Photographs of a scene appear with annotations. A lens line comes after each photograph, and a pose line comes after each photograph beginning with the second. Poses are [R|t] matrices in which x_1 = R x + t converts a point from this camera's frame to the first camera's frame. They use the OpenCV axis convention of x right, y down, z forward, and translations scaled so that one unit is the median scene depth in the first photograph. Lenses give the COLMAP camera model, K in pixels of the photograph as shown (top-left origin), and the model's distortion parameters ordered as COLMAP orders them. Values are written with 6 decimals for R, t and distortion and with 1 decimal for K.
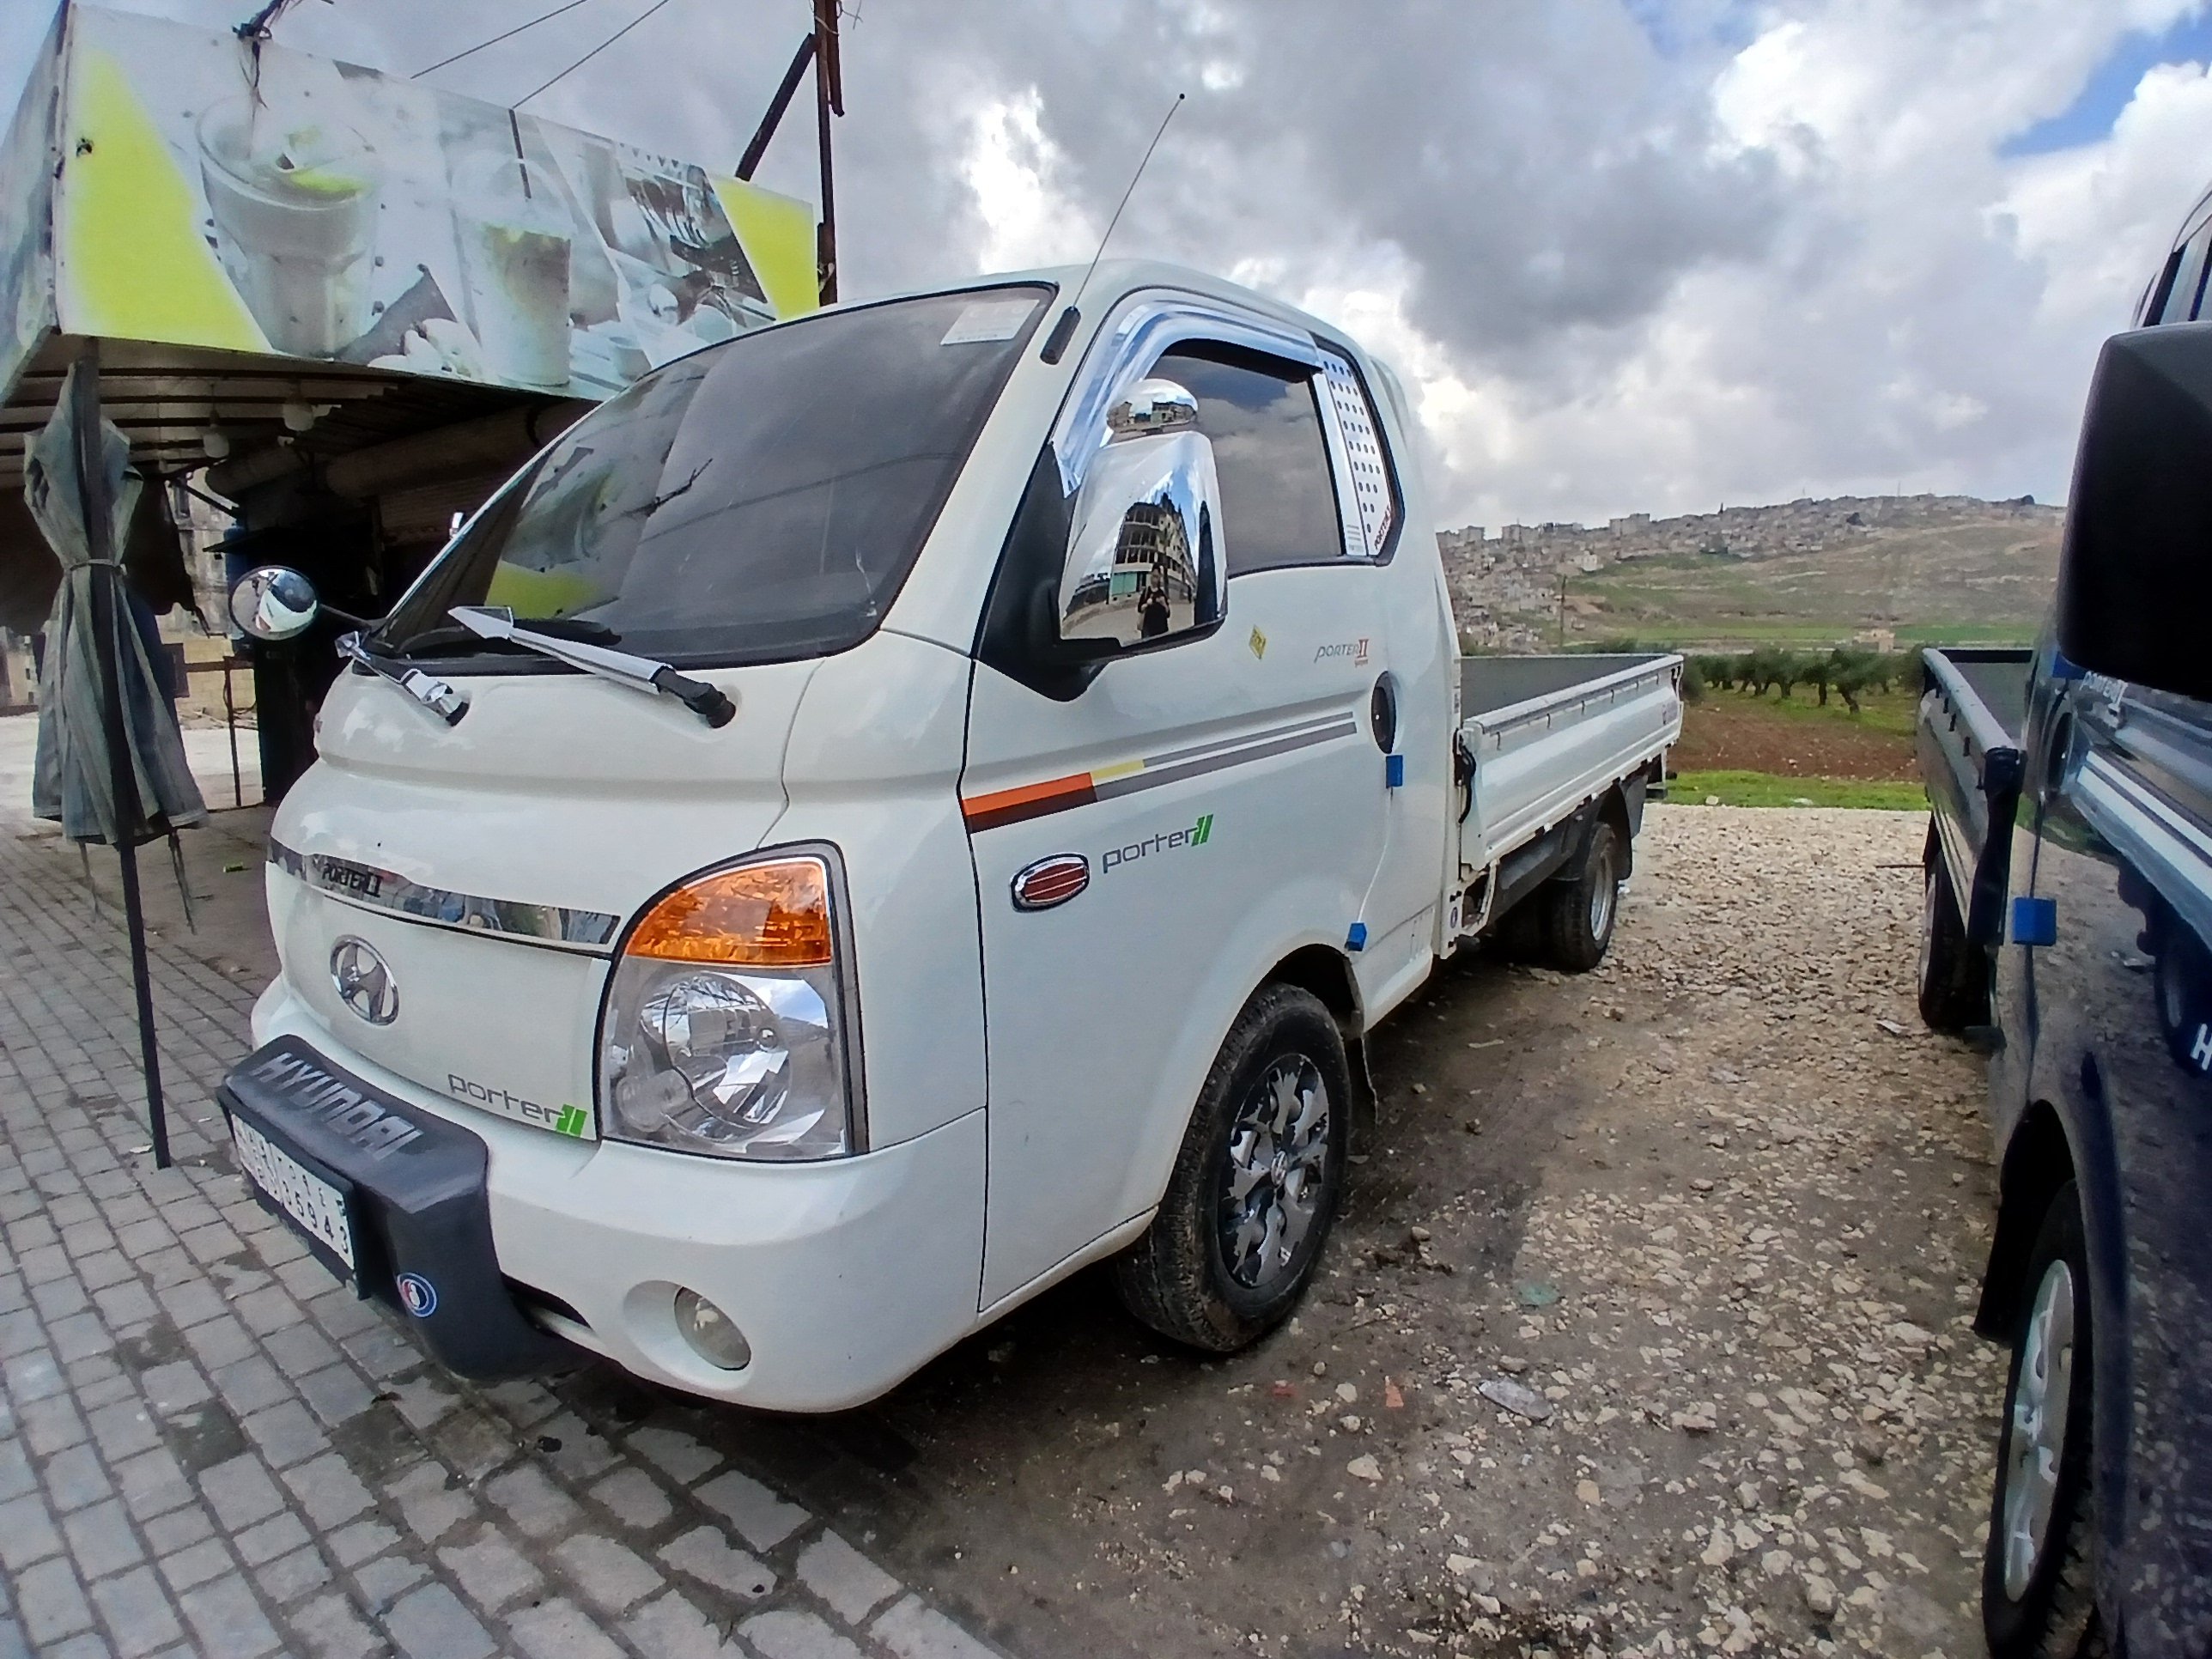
lens RADIAL K [[1115.3, 0, 1120.2], [0, 1115.3, 829.1], [0, 0, 1]] dist [0.002515, -0.047626]
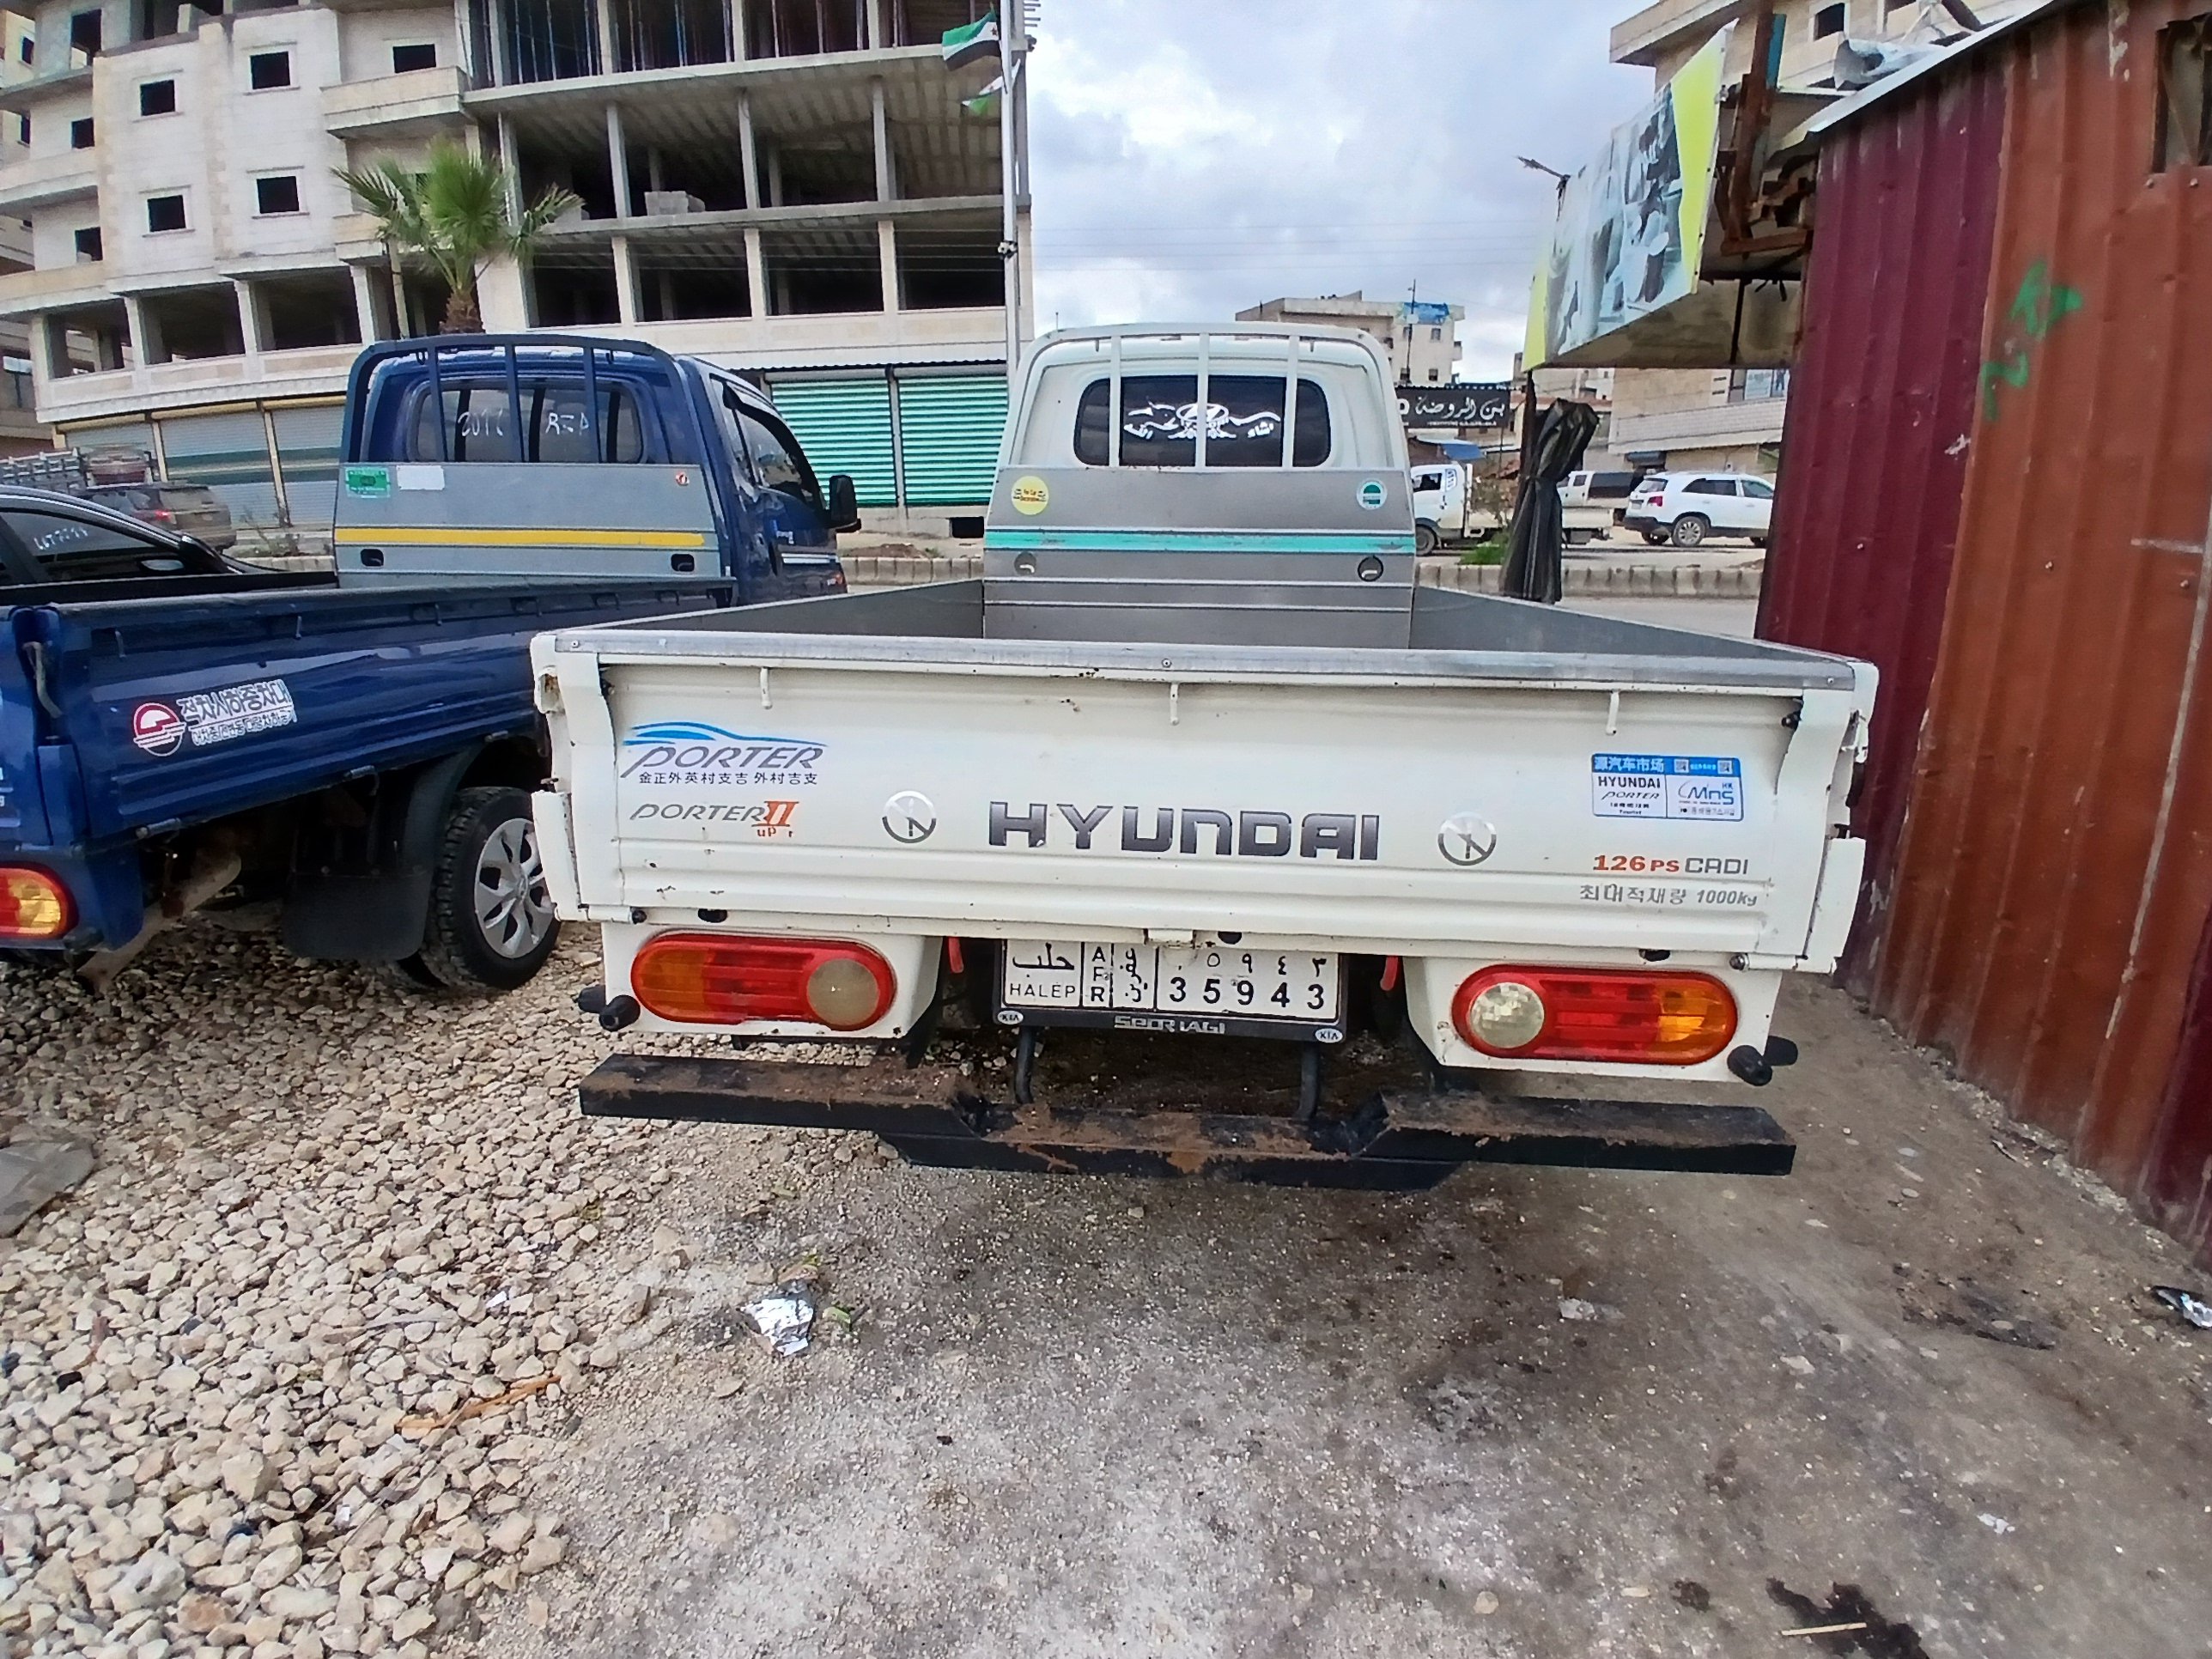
lens RADIAL K [[1115.3, 0, 1120.2], [0, 1115.3, 829.1], [0, 0, 1]] dist [0.002515, -0.047626]
pose [[-0.864464, 0.157172, -0.477492, 0.874743], [-0.067021, 0.905351, 0.419343, -0.417236], [0.498207, 0.394509, -0.772110, 2.247711]]
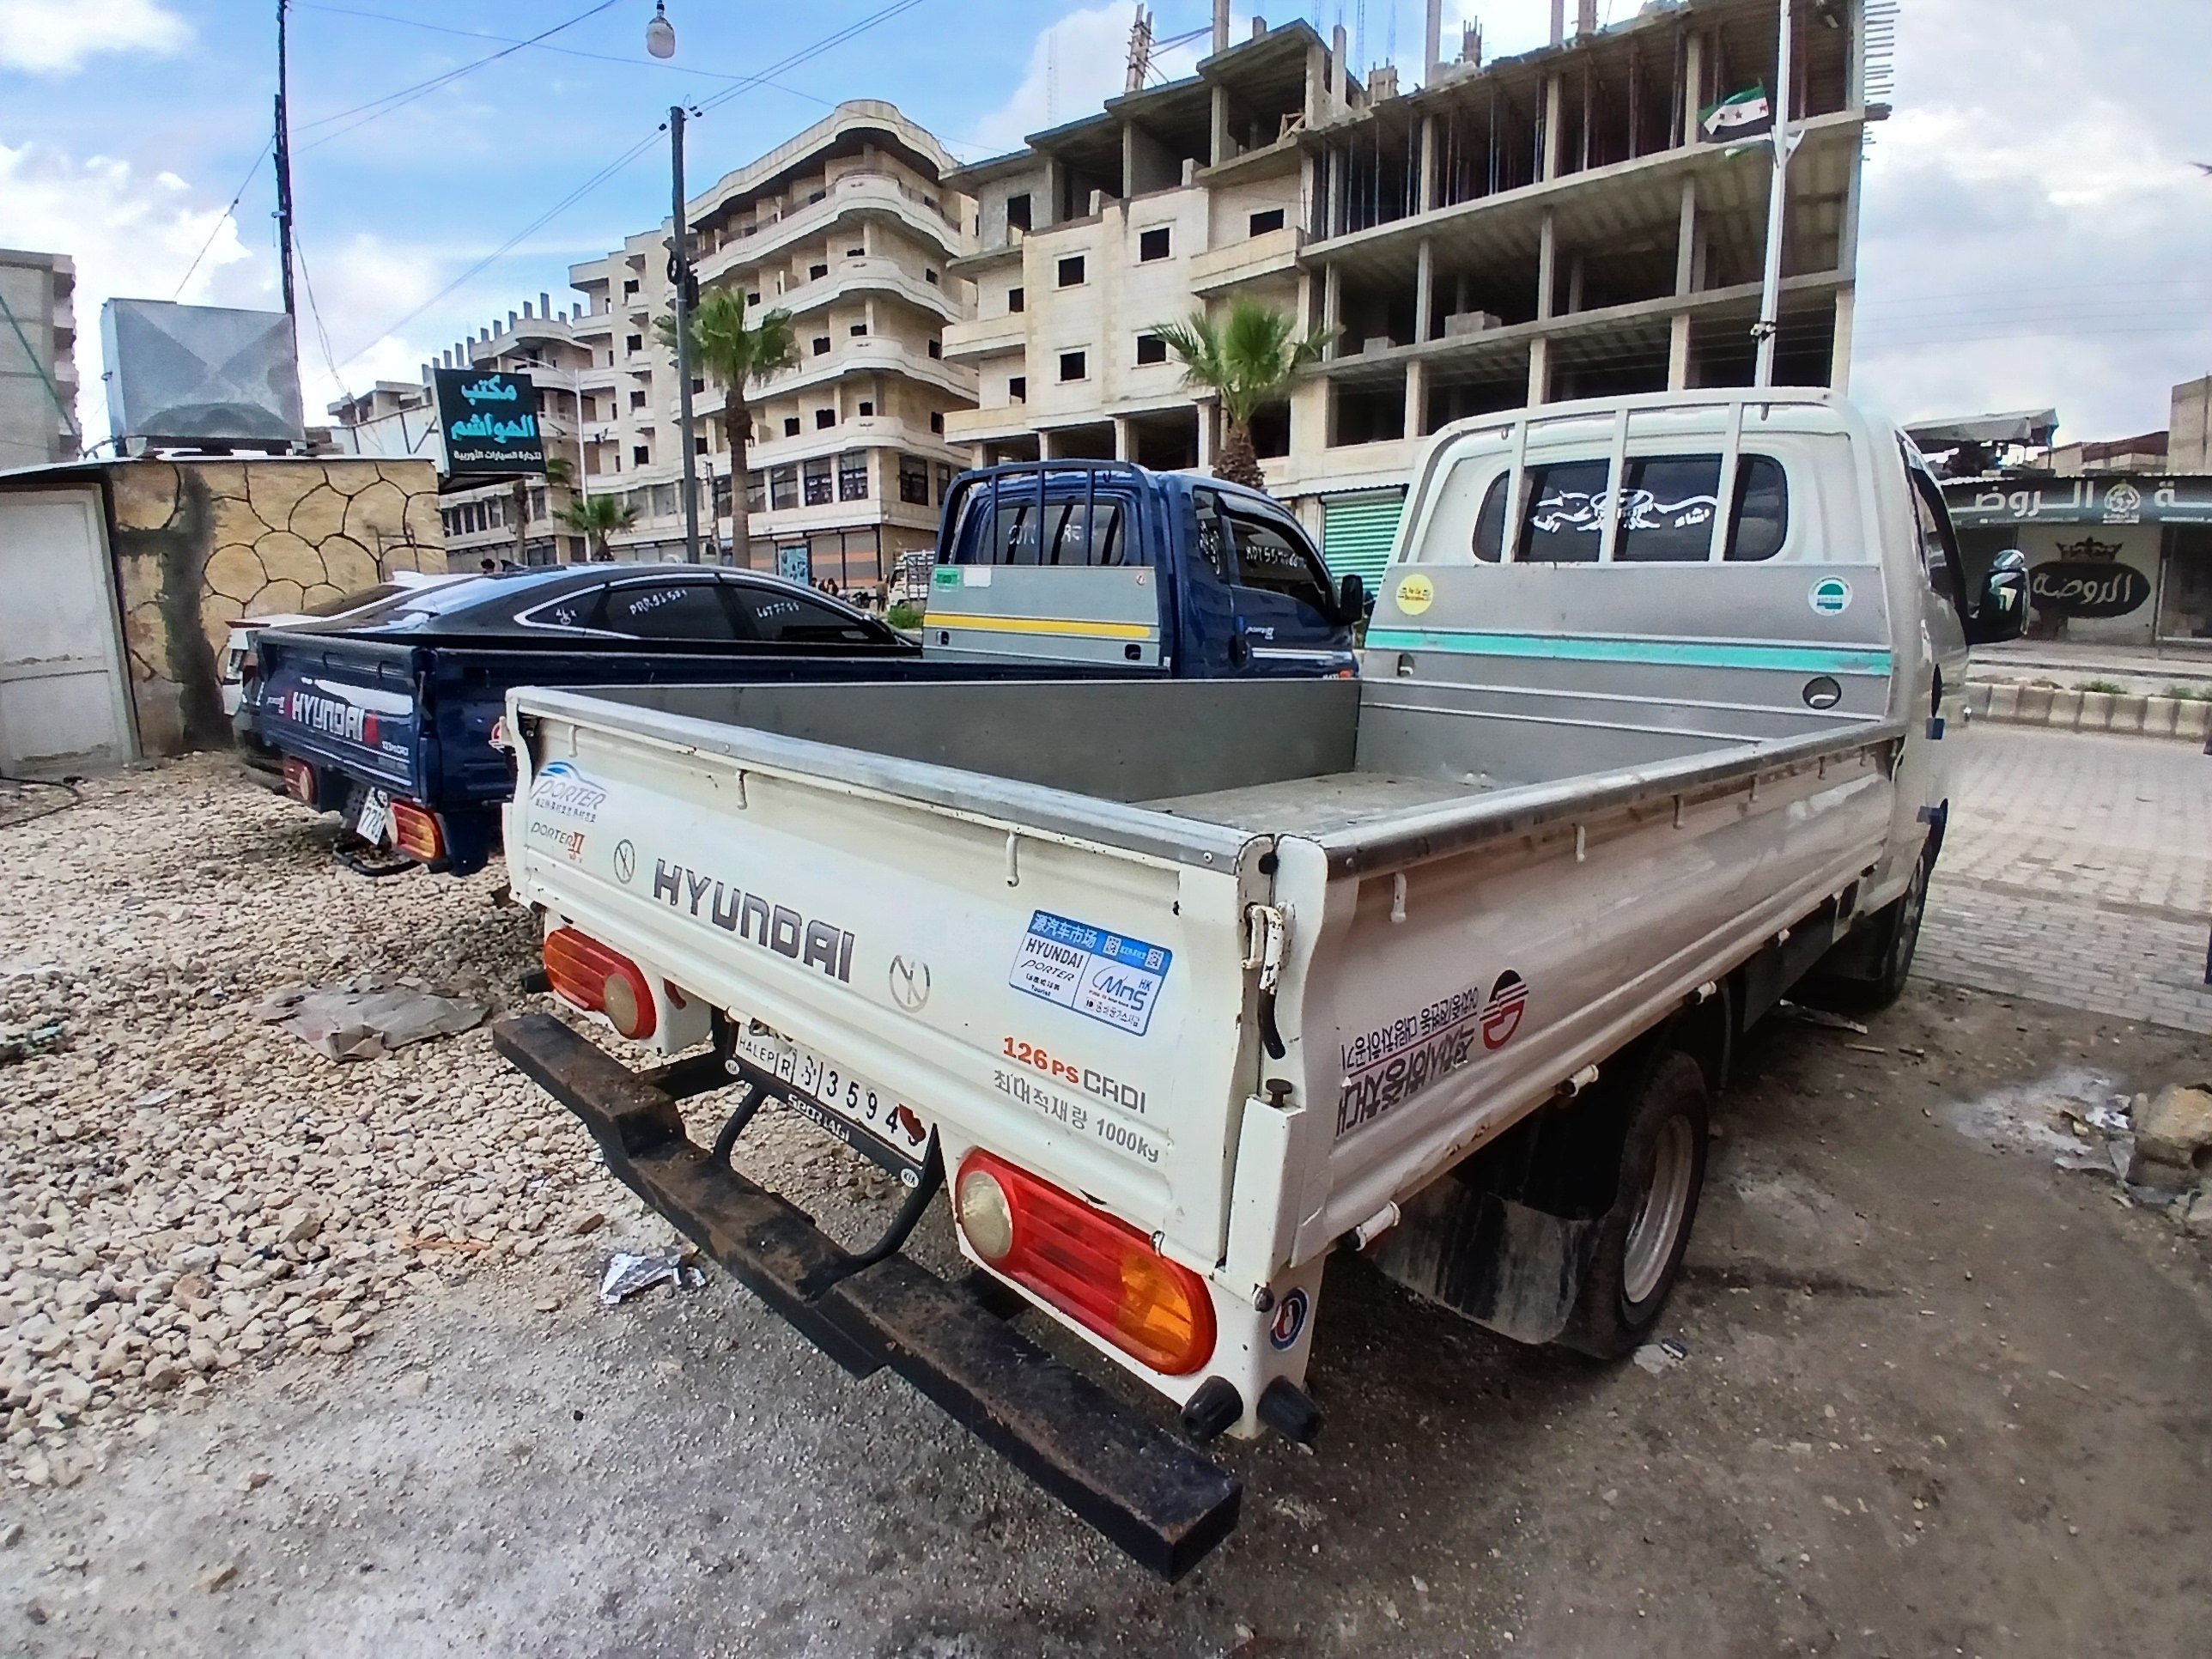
lens RADIAL K [[1116.6, 0, 1112.1], [0, 1116.6, 821.8], [0, 0, 1]] dist [0.000791, -0.045827]
pose [[-0.988159, -0.020591, 0.152045, 0.384584], [0.033811, 0.937372, 0.346686, -0.418023], [-0.149661, 0.347721, -0.925576, 2.303591]]
